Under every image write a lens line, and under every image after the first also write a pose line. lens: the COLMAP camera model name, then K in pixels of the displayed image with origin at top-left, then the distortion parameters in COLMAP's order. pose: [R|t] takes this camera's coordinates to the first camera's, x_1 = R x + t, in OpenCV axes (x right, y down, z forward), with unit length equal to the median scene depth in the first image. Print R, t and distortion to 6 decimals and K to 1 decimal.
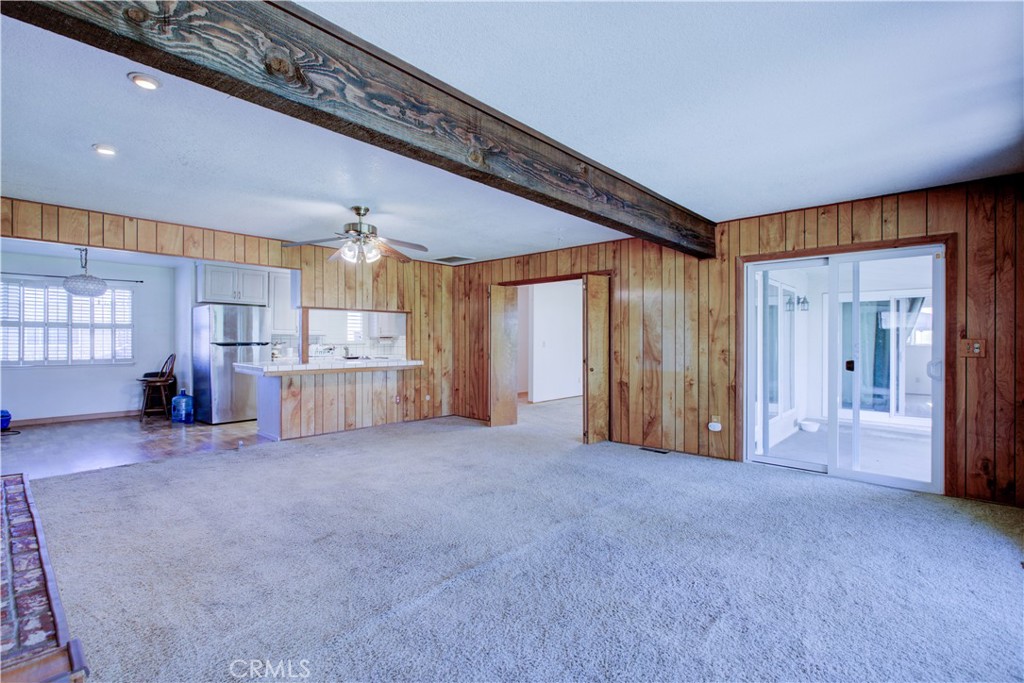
lens RADIAL K [[472.4, 0, 507.4], [0, 472.4, 342.9], [0, 0, 1]] dist [-0.011042, 0.005544]
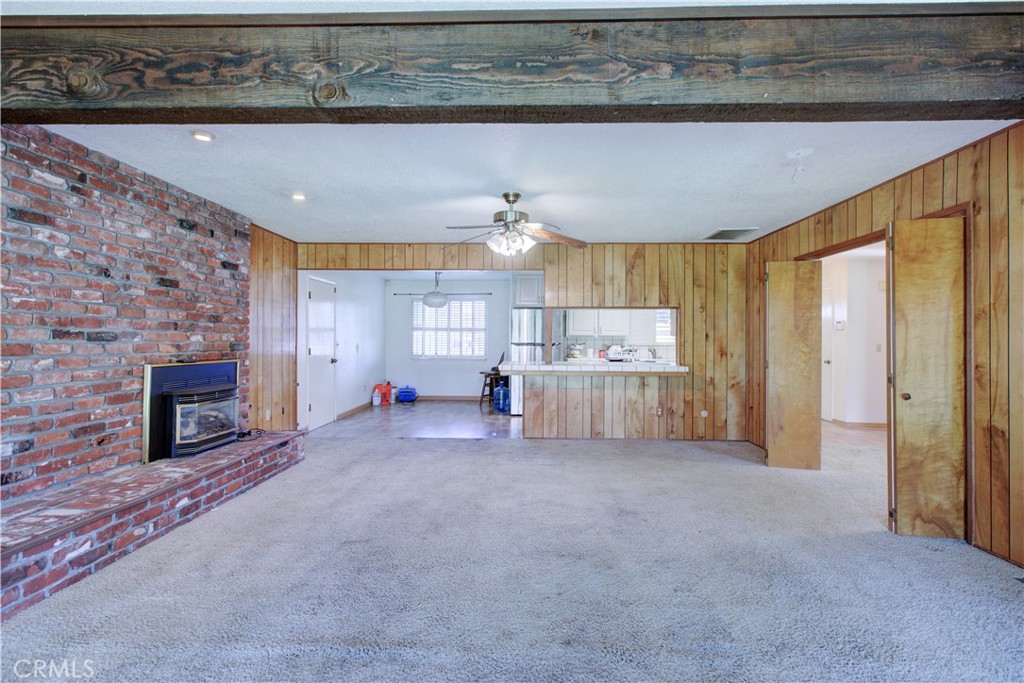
lens RADIAL K [[472.4, 0, 510.8], [0, 472.4, 340.7], [0, 0, 1]] dist [-0.011042, 0.005544]
pose [[0.654067, 0.002334, -0.756433, 0.298676], [-0.008944, 0.999949, -0.004649, -0.000421], [0.756383, 0.009807, 0.654055, 0.322834]]
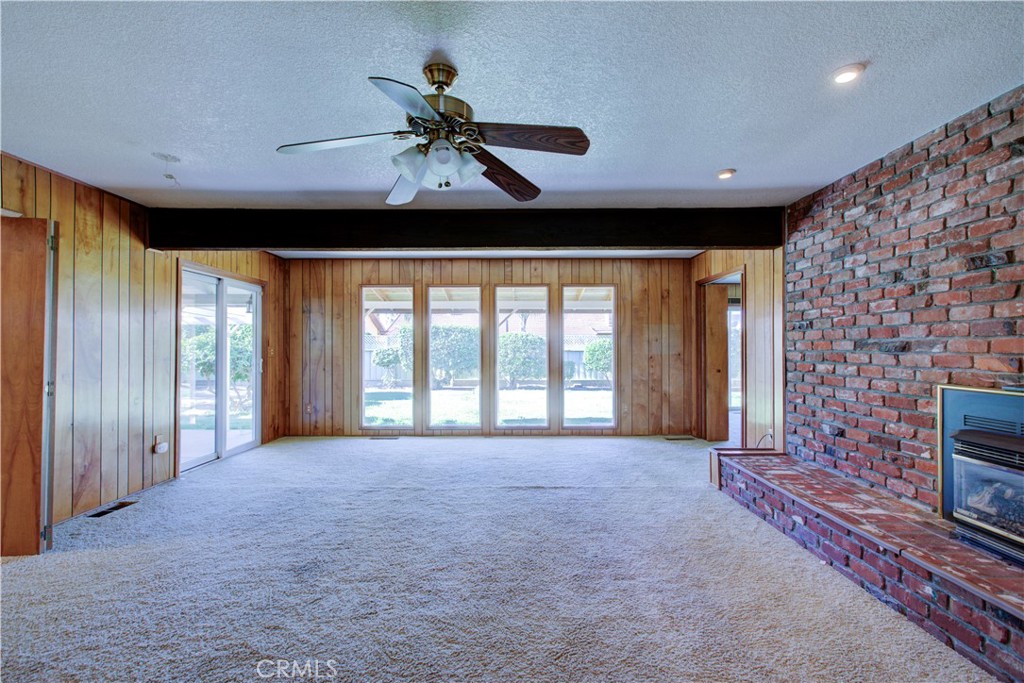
lens RADIAL K [[472.4, 0, 503.8], [0, 472.4, 344.0], [0, 0, 1]] dist [-0.011042, 0.005544]
pose [[-0.668106, 0.004042, 0.744055, -0.562975], [0.002846, 0.999992, -0.002877, -0.006236], [-0.744061, 0.000196, -0.668112, 1.008237]]
